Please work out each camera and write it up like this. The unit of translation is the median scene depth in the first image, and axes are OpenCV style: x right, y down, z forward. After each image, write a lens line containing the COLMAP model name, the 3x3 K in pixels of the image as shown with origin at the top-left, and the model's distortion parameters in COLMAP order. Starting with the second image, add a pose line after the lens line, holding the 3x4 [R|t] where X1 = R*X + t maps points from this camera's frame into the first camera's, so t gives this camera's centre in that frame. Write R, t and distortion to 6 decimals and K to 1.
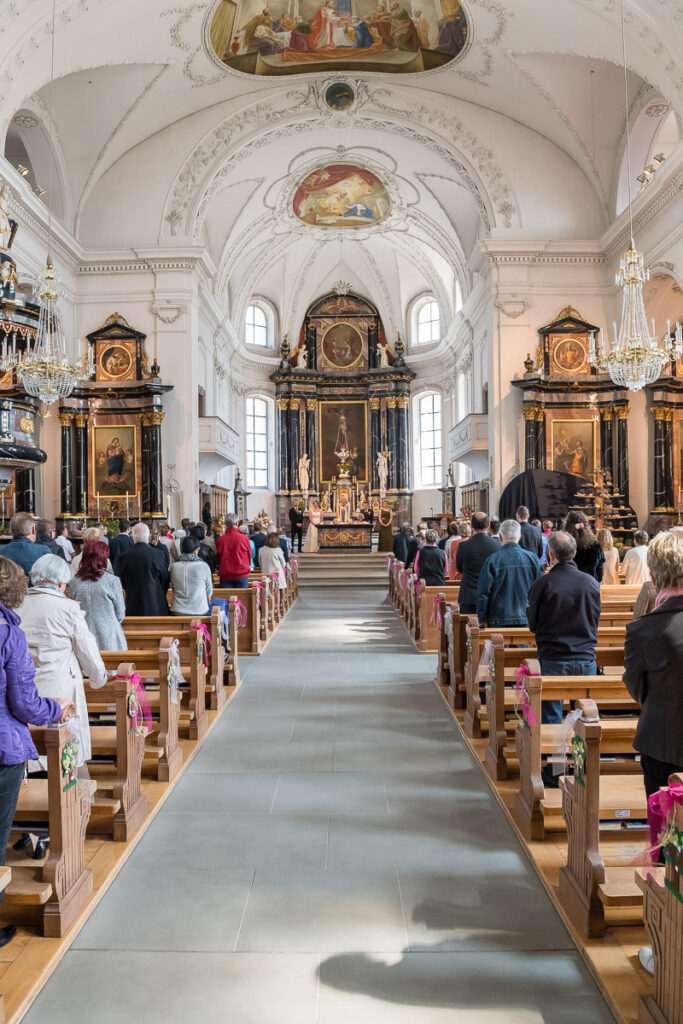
lens RADIAL K [[729.7, 0, 341.5], [0, 729.7, 512.0], [0, 0, 1]] dist [-0.049504, -0.002961]
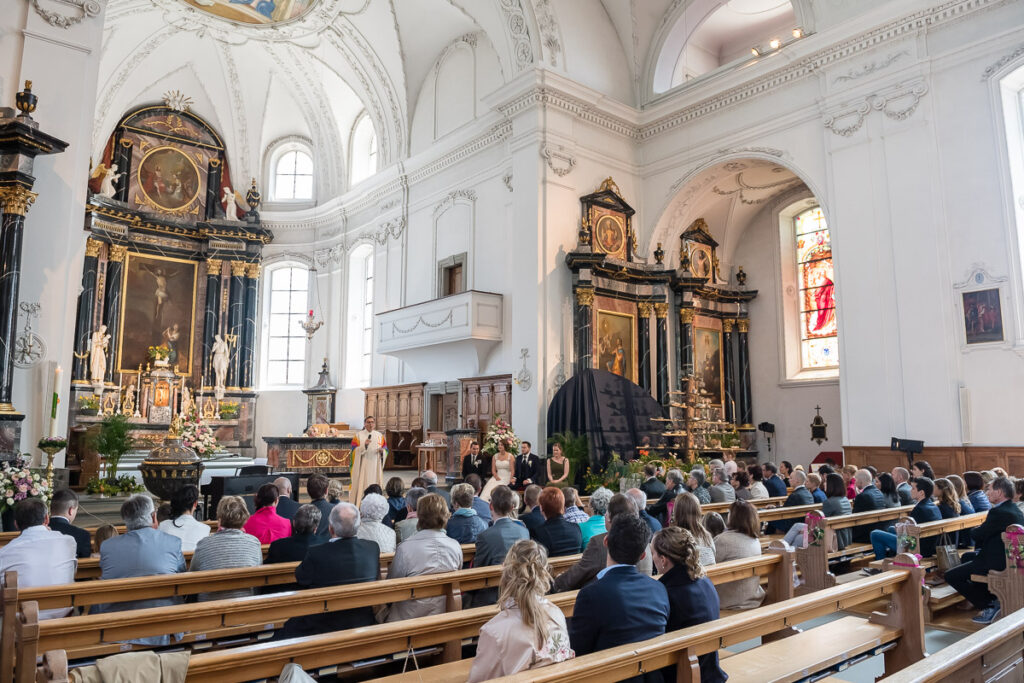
lens RADIAL K [[729.7, 0, 512.0], [0, 729.7, 331.8], [0, 0, 1]] dist [-0.049504, -0.002961]
pose [[0.763120, 0.103856, 0.637857, -0.179677], [-0.020688, 0.990423, -0.136510, 0.005816], [-0.645925, 0.090977, 0.757960, 0.278996]]
